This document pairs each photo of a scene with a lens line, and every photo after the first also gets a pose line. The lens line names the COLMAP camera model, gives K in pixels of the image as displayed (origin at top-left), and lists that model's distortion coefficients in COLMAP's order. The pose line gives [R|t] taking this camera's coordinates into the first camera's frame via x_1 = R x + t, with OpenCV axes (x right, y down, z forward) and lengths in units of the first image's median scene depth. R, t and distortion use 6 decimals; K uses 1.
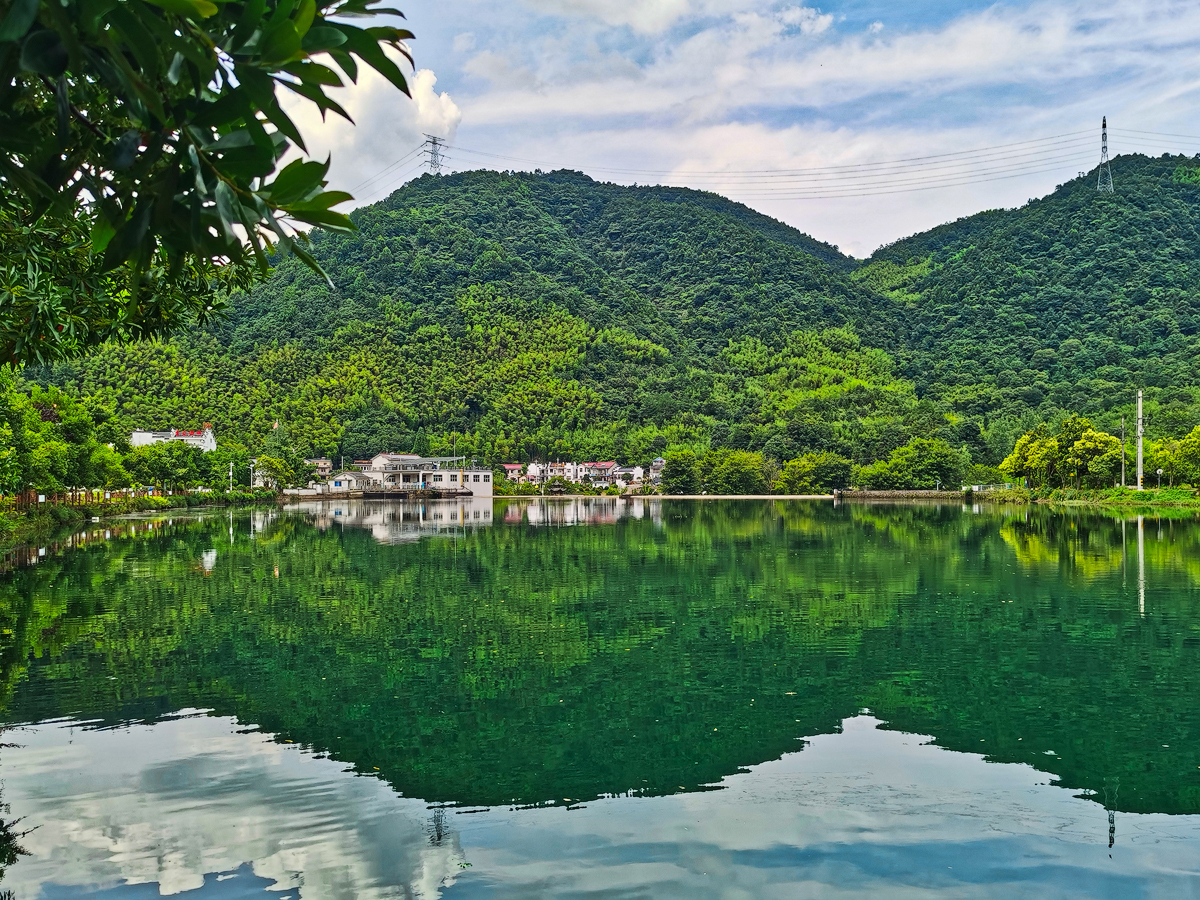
lens RADIAL K [[1081.6, 0, 632.3], [0, 1081.6, 470.6], [0, 0, 1]] dist [0.072333, -0.012730]
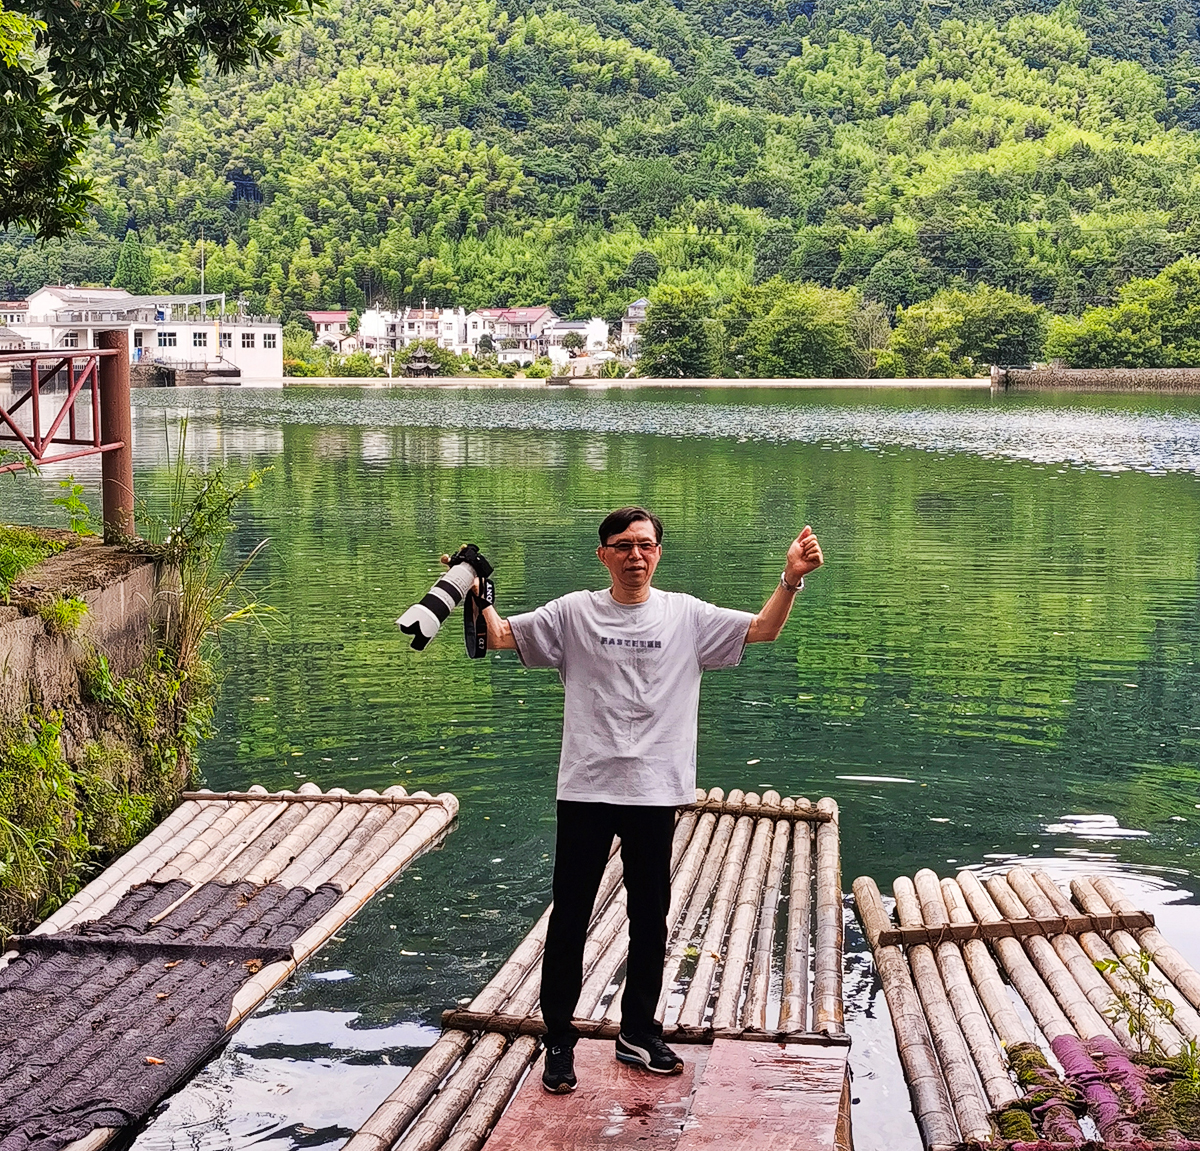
lens RADIAL K [[2368.2, 0, 574.7], [0, 2368.2, 577.1], [0, 0, 1]] dist [0.046748, -0.367035]
pose [[0.999941, 0.005780, -0.009224, 0.004412], [-0.004784, 0.994516, 0.104479, 0.000489], [0.009778, -0.104429, 0.994484, -0.019815]]
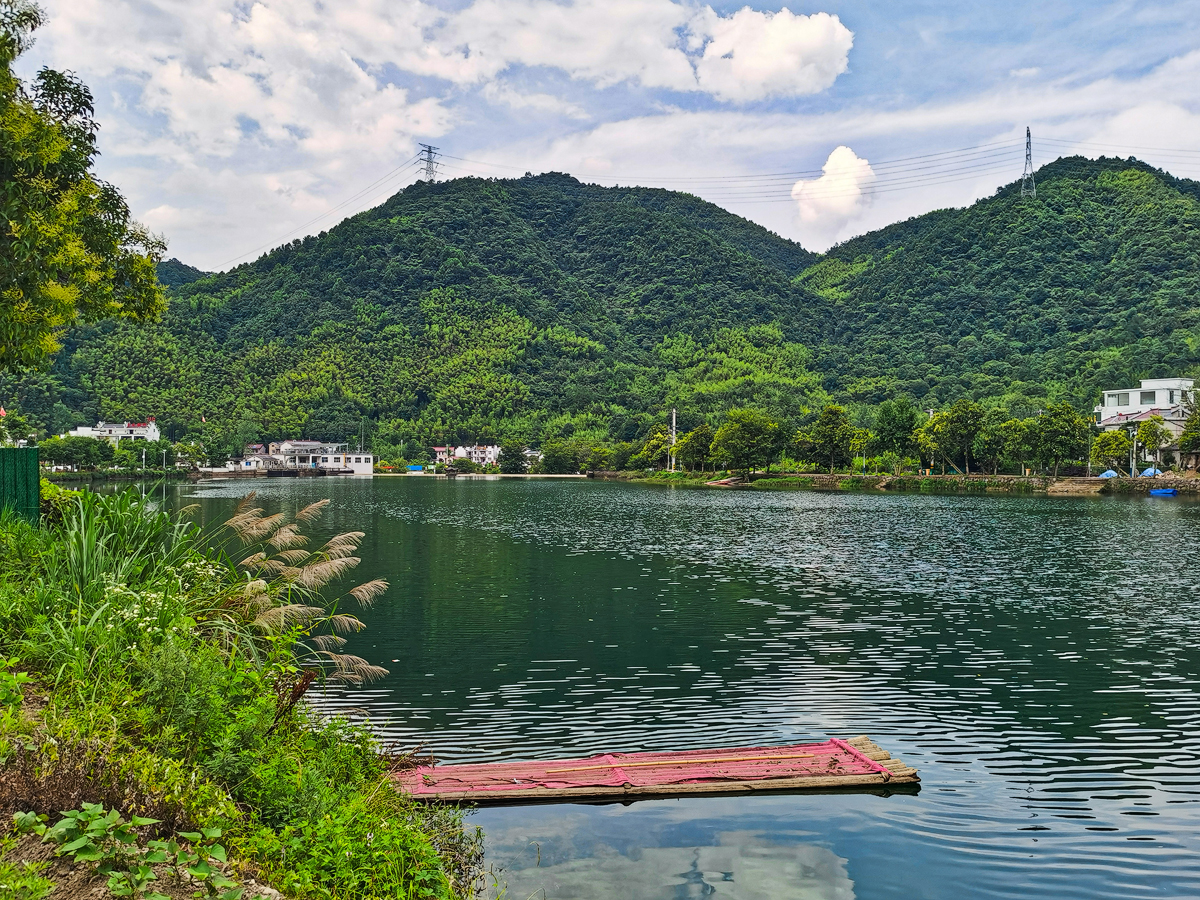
lens RADIAL K [[1068.7, 0, 600.0], [0, 1068.7, 450.0], [0, 0, 1]] dist [0.075652, -0.002723]
pose [[0.997937, 0.005419, -0.063978, 0.107606], [-0.005401, 0.999985, 0.000444, -0.003339], [0.063979, -0.000098, 0.997951, -0.123392]]
